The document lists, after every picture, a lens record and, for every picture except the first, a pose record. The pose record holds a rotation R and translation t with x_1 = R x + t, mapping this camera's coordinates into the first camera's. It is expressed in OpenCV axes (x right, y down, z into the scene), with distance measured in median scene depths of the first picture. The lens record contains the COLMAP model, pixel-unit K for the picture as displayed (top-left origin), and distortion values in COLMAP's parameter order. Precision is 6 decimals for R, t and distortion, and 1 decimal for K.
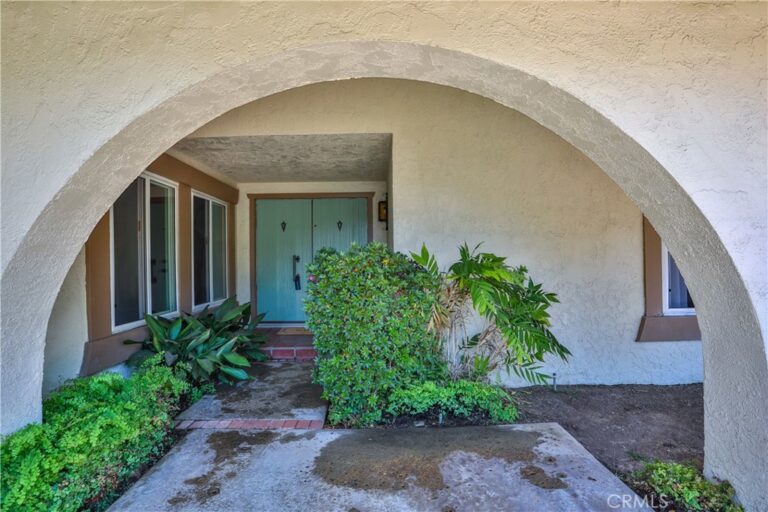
lens RADIAL K [[383.8, 0, 379.5], [0, 383.8, 255.9], [0, 0, 1]] dist [-0.053815, 0.000401]
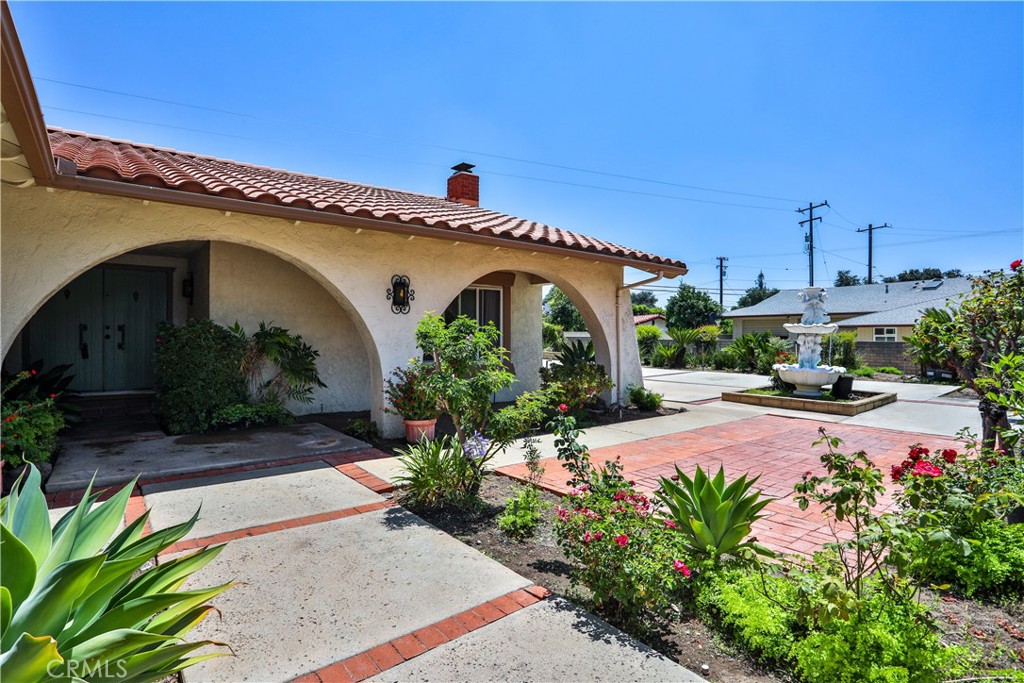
lens RADIAL K [[511.8, 0, 506.0], [0, 511.8, 341.4], [0, 0, 1]] dist [-0.053815, 0.000401]
pose [[0.779979, 0.007990, 0.625754, -0.324281], [-0.022825, 0.999616, 0.015687, -0.002014], [-0.625389, -0.026519, 0.779863, -1.368793]]
